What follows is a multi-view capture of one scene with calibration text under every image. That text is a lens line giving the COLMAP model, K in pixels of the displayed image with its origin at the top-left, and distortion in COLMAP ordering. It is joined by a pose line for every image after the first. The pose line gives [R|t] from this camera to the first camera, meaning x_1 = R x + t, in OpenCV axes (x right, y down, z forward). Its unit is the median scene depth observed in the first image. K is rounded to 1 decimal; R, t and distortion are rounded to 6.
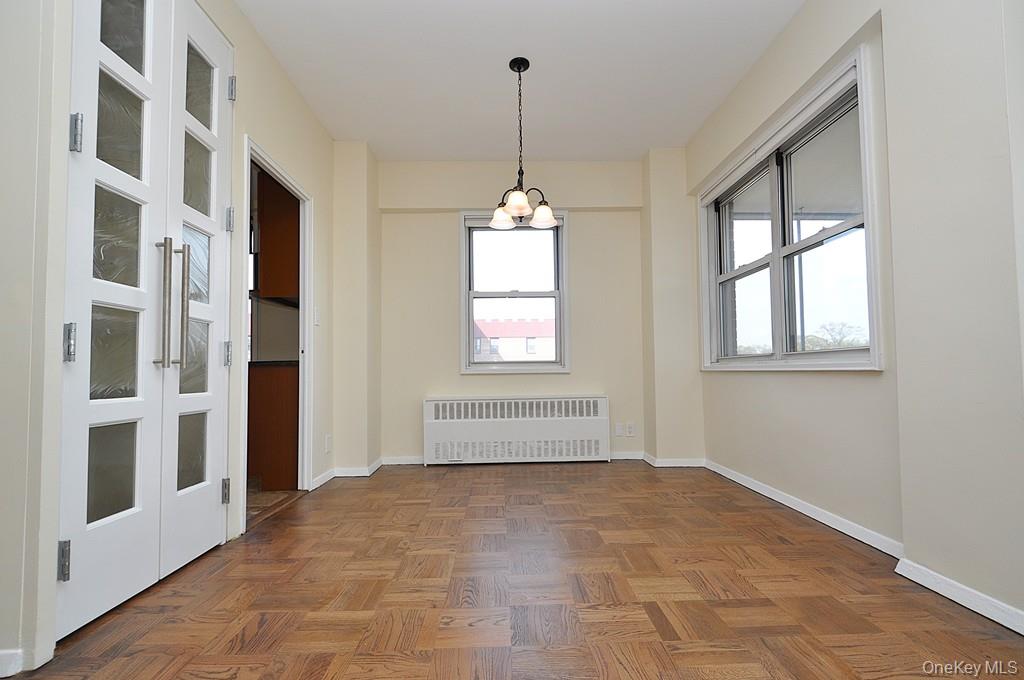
lens RADIAL K [[451.1, 0, 510.6], [0, 451.1, 354.7], [0, 0, 1]] dist [0.008293, -0.006431]
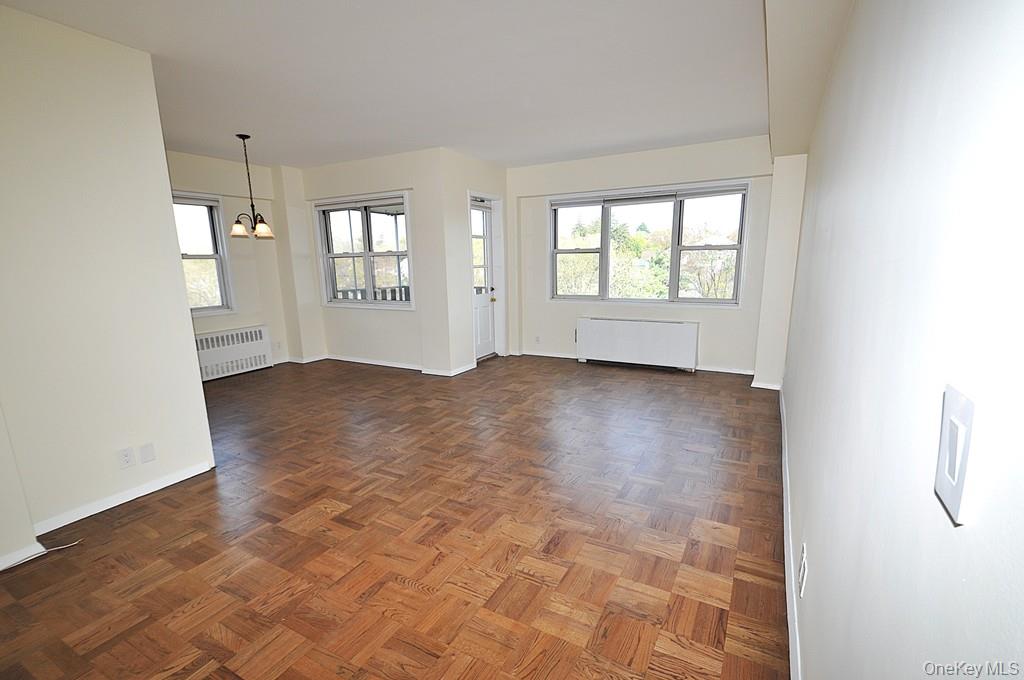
lens RADIAL K [[451.1, 0, 513.3], [0, 451.1, 356.3], [0, 0, 1]] dist [0.008293, -0.006431]
pose [[0.496351, -0.171927, 0.850927, -0.977287], [-0.021216, 0.977498, 0.209876, -0.211253], [-0.867863, -0.122225, 0.481534, -0.704135]]
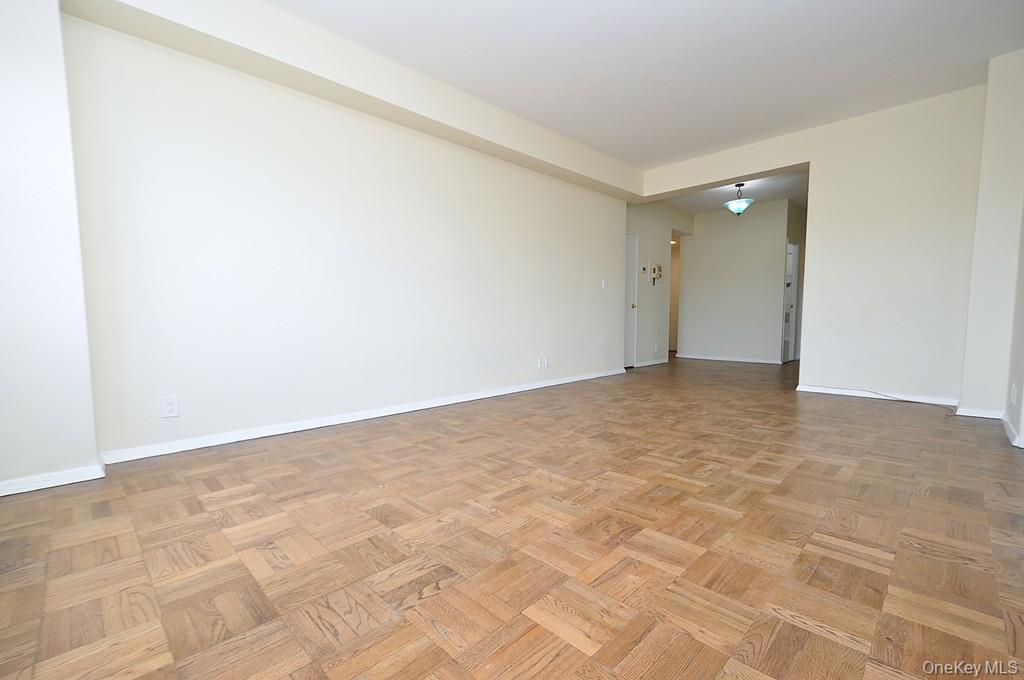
lens RADIAL K [[451.1, 0, 509.6], [0, 451.1, 346.5], [0, 0, 1]] dist [0.008293, -0.006431]
pose [[-0.723288, 0.058545, -0.688061, 0.897157], [0.038108, 0.998265, 0.044880, 0.013255], [0.689494, 0.006240, -0.724264, 0.353916]]
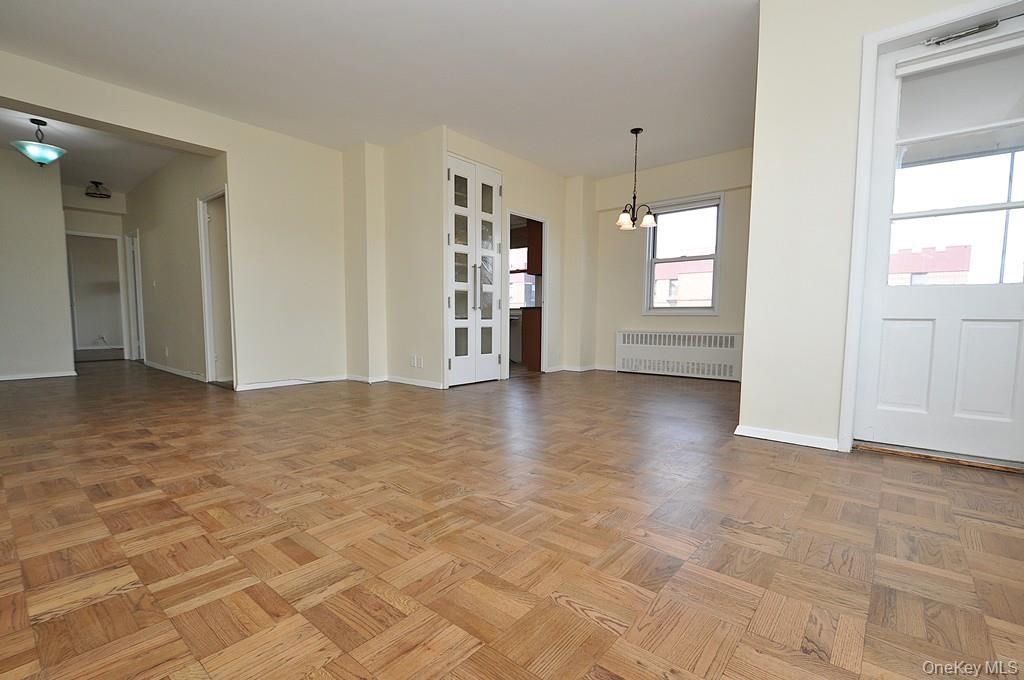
lens RADIAL K [[451.1, 0, 514.3], [0, 451.1, 361.1], [0, 0, 1]] dist [0.008293, -0.006431]
pose [[0.755236, 0.079493, -0.650614, 0.788688], [0.010496, 0.991024, 0.133269, -0.017057], [0.655369, -0.107479, 0.747623, -0.612512]]
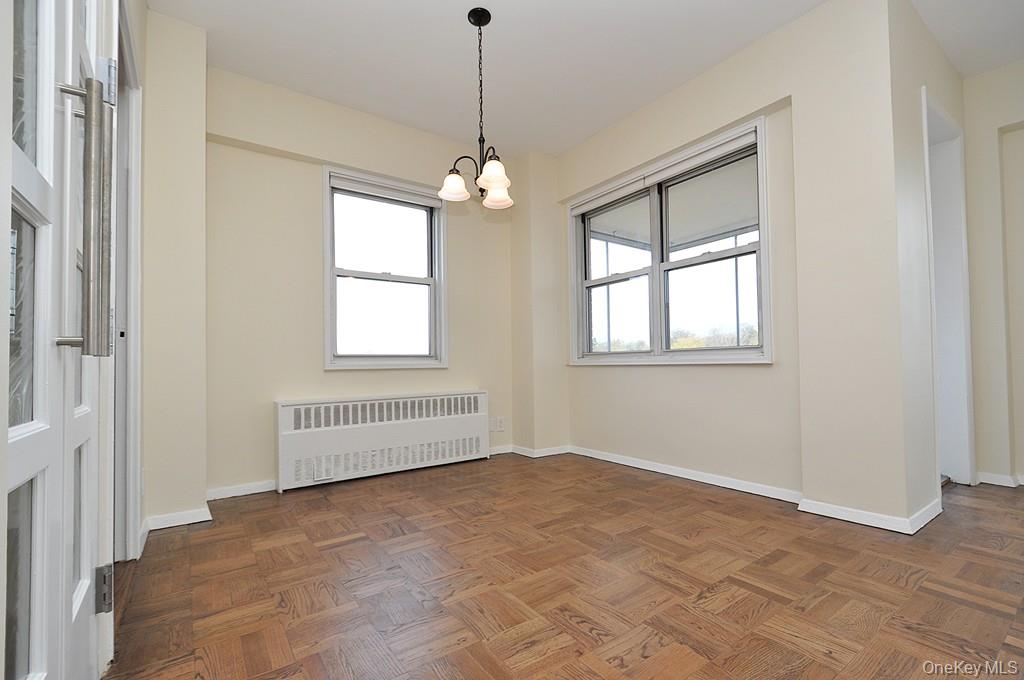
lens RADIAL K [[451.1, 0, 513.0], [0, 451.1, 355.1], [0, 0, 1]] dist [0.008293, -0.006431]
pose [[0.827642, 0.011586, 0.561137, -0.391548], [-0.016357, 0.999860, 0.003482, 0.011756], [-0.561019, -0.012060, 0.827715, 0.215680]]
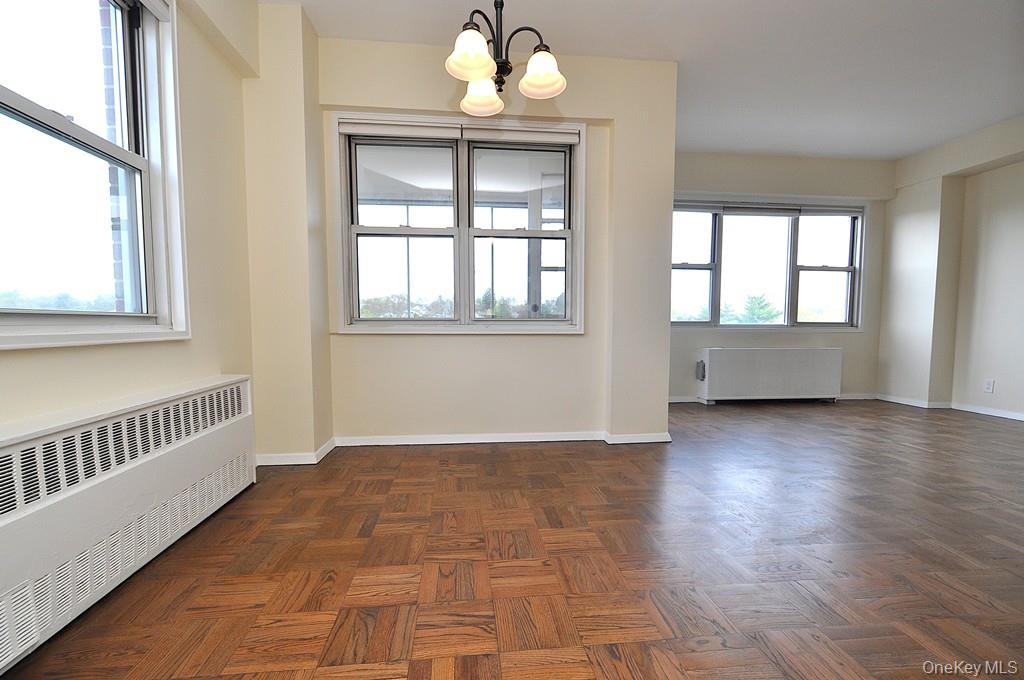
lens RADIAL K [[451.1, 0, 511.3], [0, 451.1, 357.0], [0, 0, 1]] dist [0.008293, -0.006431]
pose [[-0.087395, -0.058744, 0.994440, -0.558692], [-0.038696, 0.997707, 0.055536, 0.024949], [-0.995422, -0.033627, -0.089467, 0.959650]]
